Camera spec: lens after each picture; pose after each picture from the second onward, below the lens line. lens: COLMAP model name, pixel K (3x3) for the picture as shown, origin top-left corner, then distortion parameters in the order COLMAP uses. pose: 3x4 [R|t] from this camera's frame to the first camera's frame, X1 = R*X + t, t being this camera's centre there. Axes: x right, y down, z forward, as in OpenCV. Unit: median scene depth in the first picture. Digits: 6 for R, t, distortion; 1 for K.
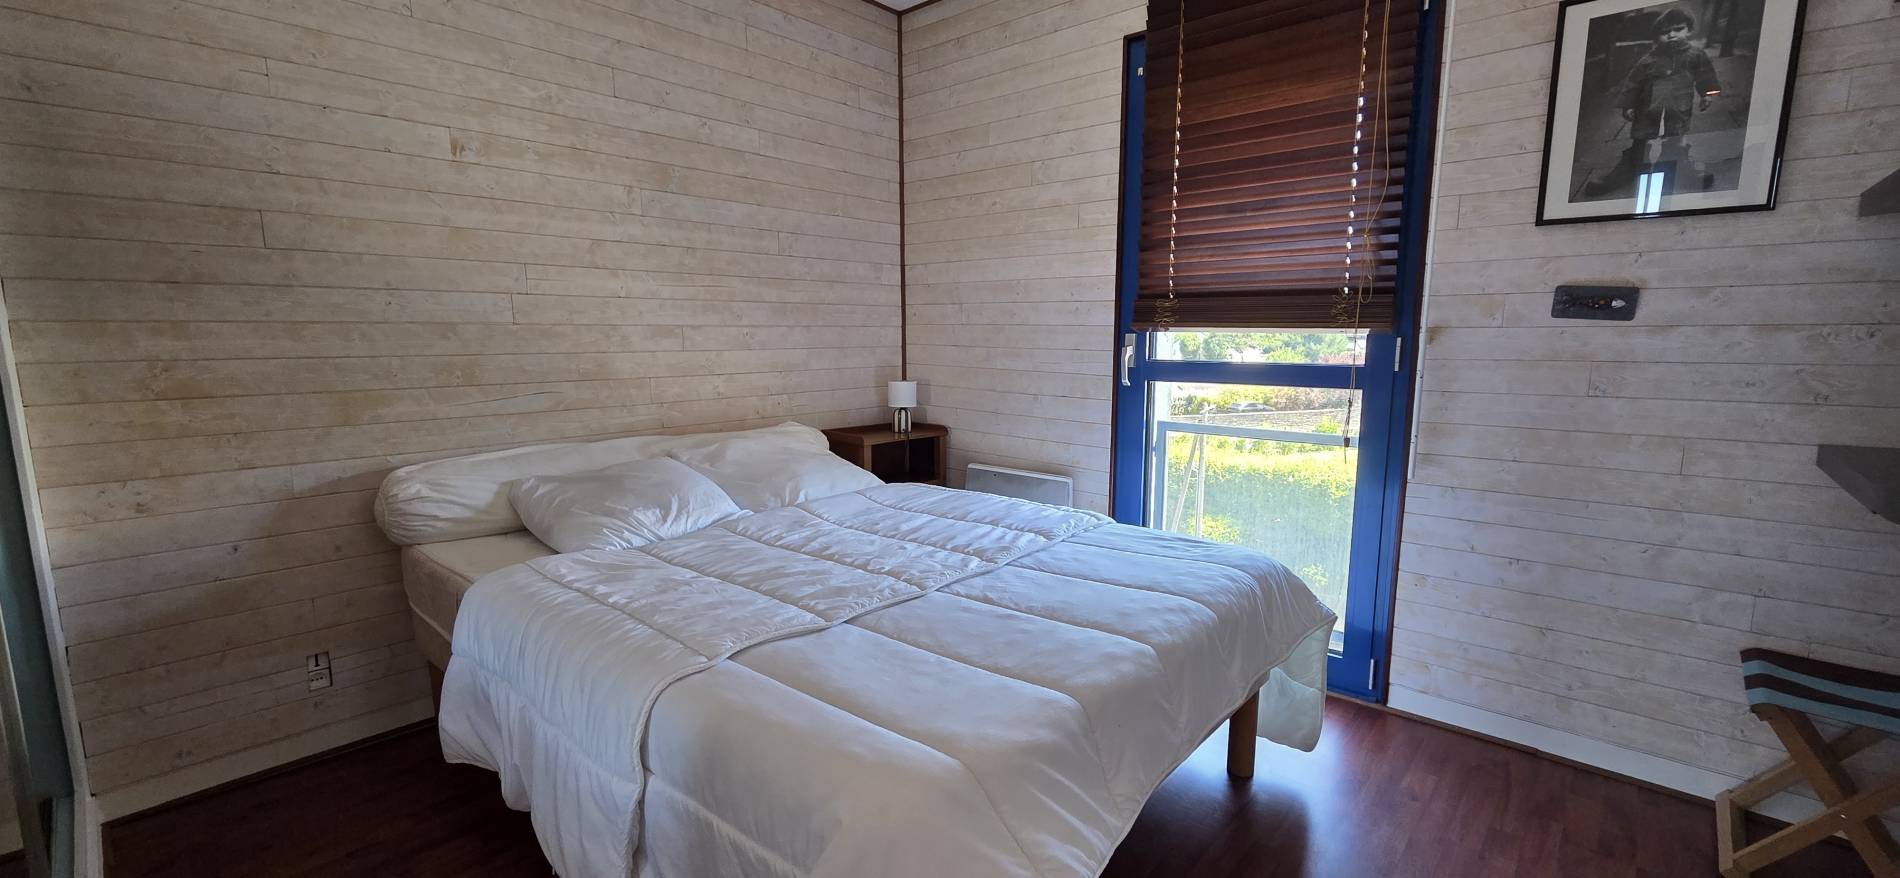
lens RADIAL K [[778.6, 0, 947.4], [0, 778.6, 442.5], [0, 0, 1]] dist [0.007099, -0.000560]
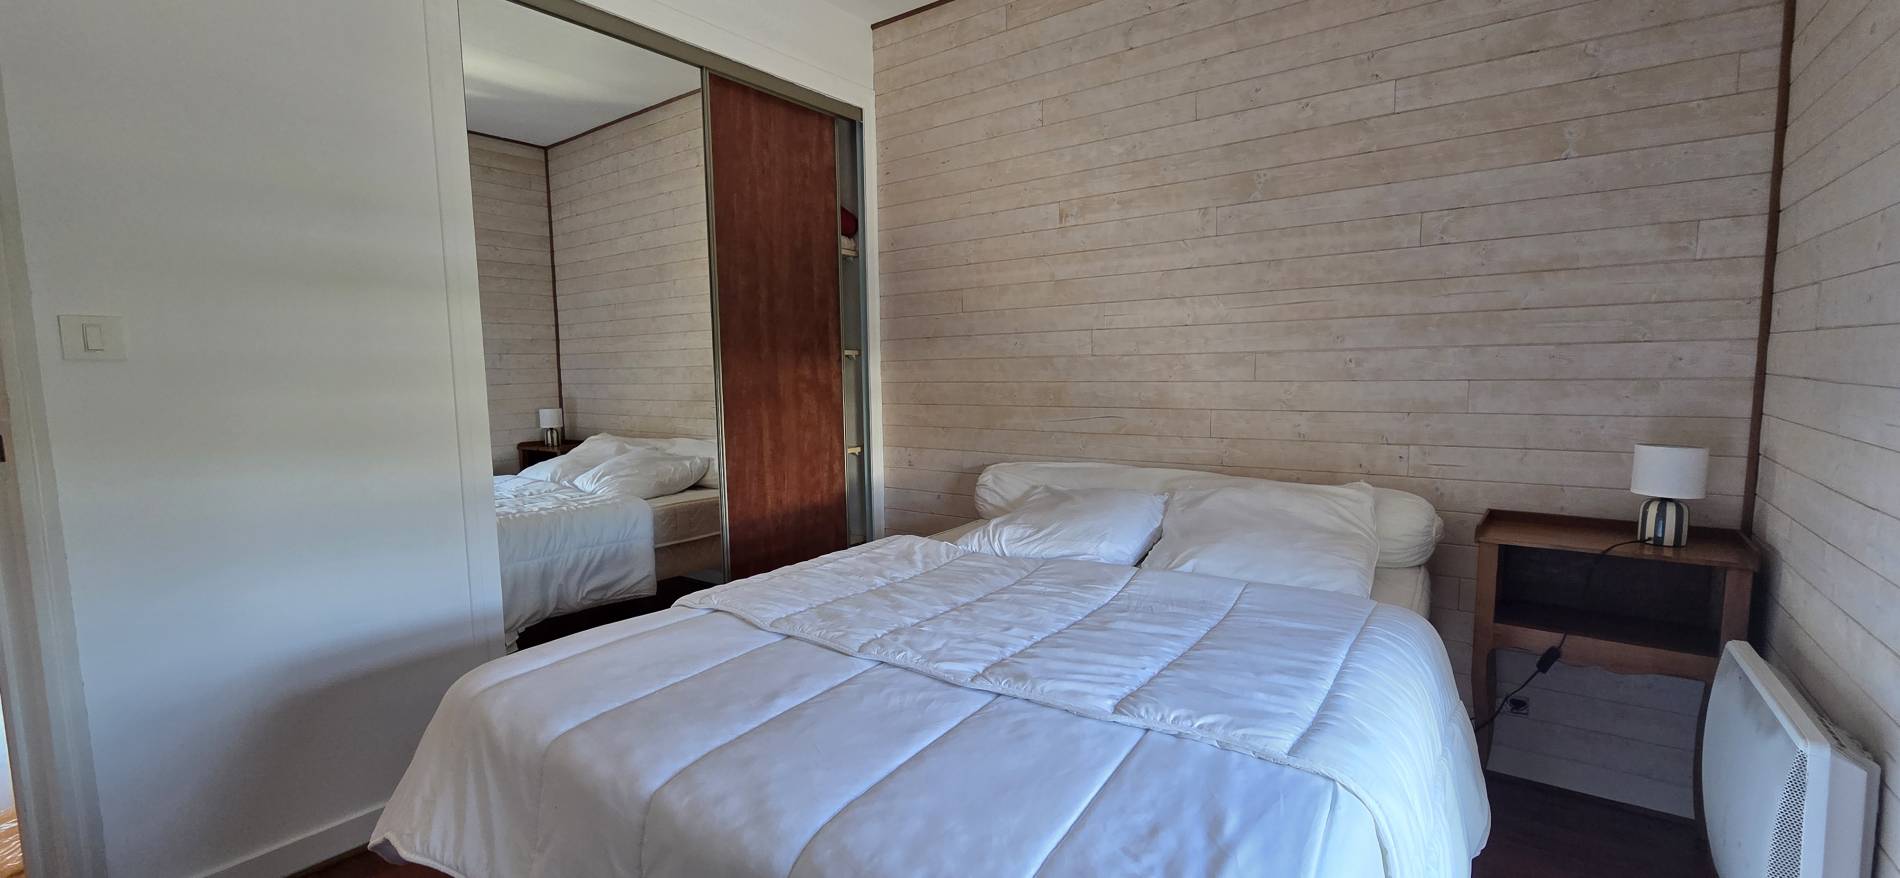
lens RADIAL K [[778.6, 0, 947.5], [0, 778.6, 437.8], [0, 0, 1]] dist [0.007099, -0.000560]
pose [[0.097917, 0.083267, -0.991705, 0.553535], [-0.126300, 0.989476, 0.070609, -0.082652], [0.987148, 0.118338, 0.107404, 0.651595]]
